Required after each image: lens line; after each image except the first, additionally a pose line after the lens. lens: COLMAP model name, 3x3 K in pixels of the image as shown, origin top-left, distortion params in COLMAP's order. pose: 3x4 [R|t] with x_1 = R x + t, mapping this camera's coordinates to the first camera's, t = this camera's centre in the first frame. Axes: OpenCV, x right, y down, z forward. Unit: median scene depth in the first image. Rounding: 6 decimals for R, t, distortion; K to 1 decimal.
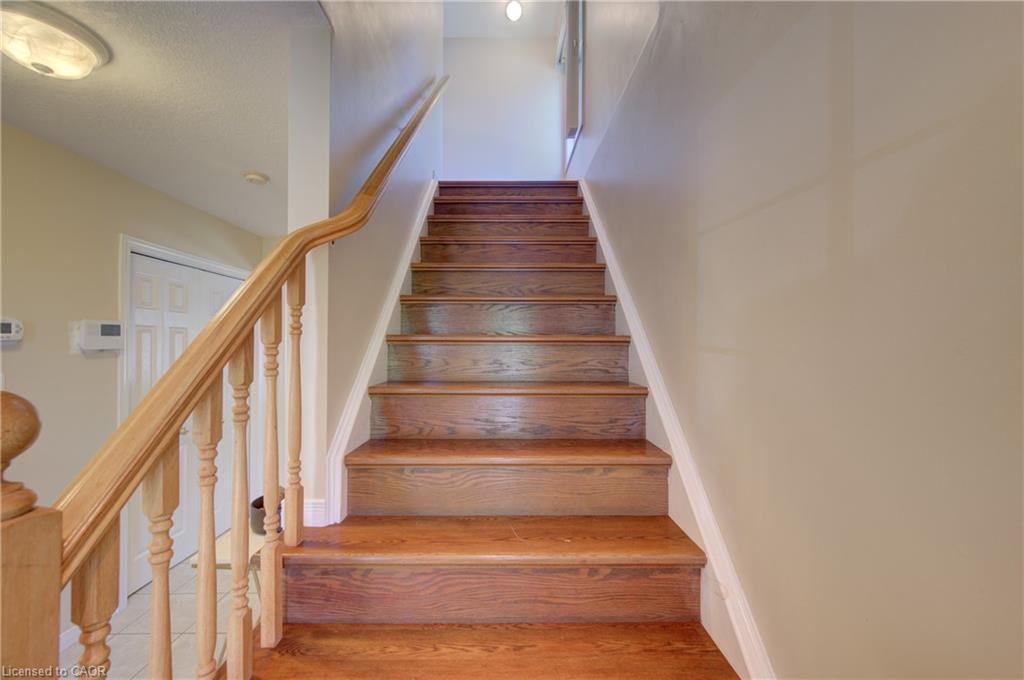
lens RADIAL K [[415.8, 0, 512.0], [0, 415.8, 340.0], [0, 0, 1]] dist [0.000032, -0.000009]
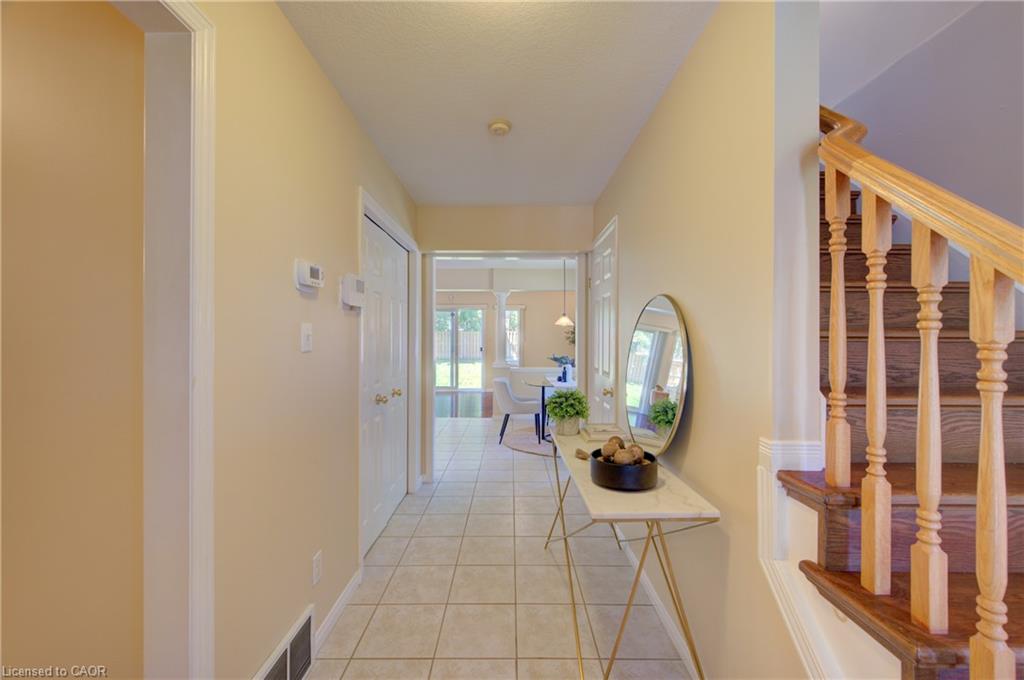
lens RADIAL K [[415.8, 0, 512.0], [0, 415.8, 340.0], [0, 0, 1]] dist [0.000032, -0.000009]
pose [[0.999998, 0.001849, -0.000924, -0.793244], [-0.001838, 0.999927, 0.011948, 0.108425], [0.000946, -0.011946, 0.999928, 0.068650]]
